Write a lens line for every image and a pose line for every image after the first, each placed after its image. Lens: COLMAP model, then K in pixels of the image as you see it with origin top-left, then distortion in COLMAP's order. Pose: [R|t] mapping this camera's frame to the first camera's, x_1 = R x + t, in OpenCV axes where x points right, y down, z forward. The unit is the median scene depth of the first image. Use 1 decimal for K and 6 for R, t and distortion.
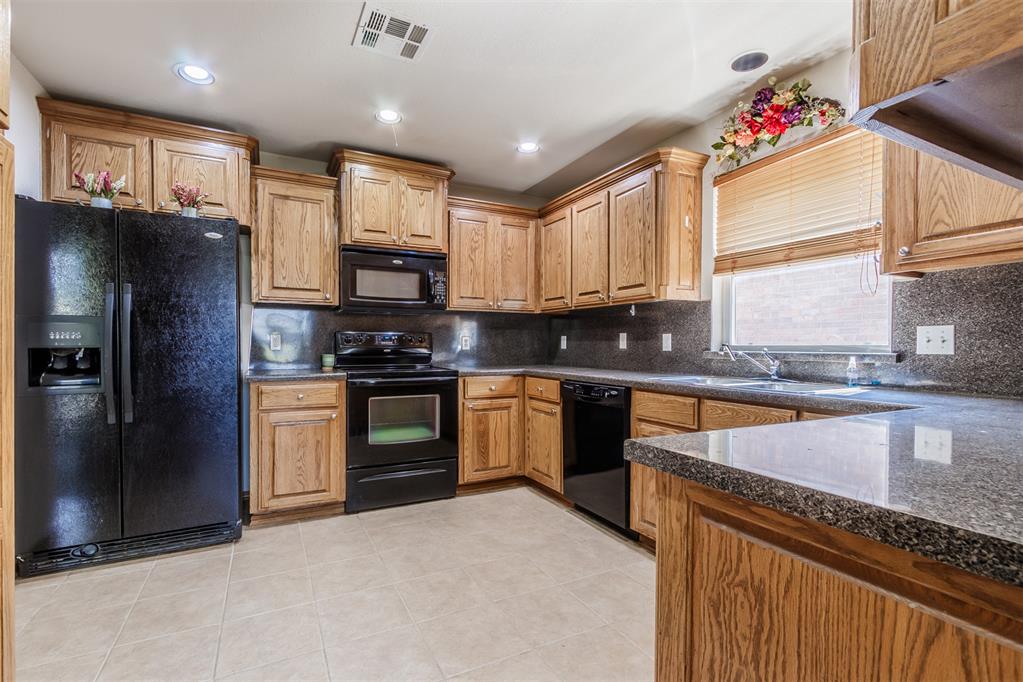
lens RADIAL K [[466.7, 0, 496.1], [0, 466.7, 350.9], [0, 0, 1]] dist [0.002950, -0.001181]
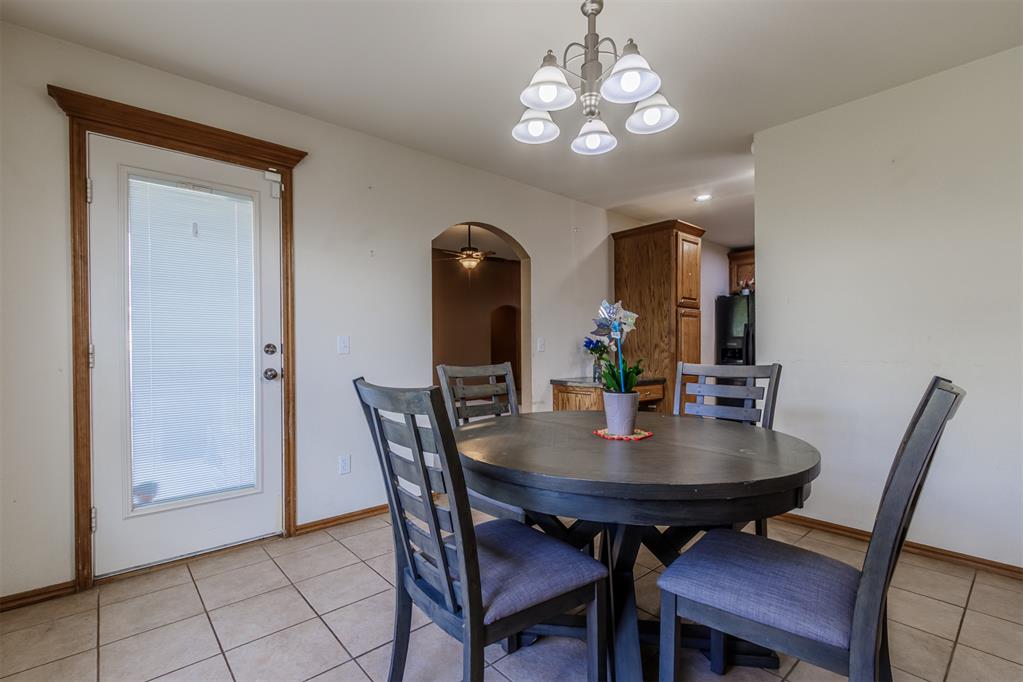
lens RADIAL K [[466.7, 0, 510.9], [0, 466.7, 346.2], [0, 0, 1]] dist [0.002950, -0.001181]
pose [[0.262072, -0.003687, -0.965041, 0.985845], [-0.008962, 0.999940, -0.006254, 0.007885], [0.965007, 0.010288, 0.262023, -0.689969]]
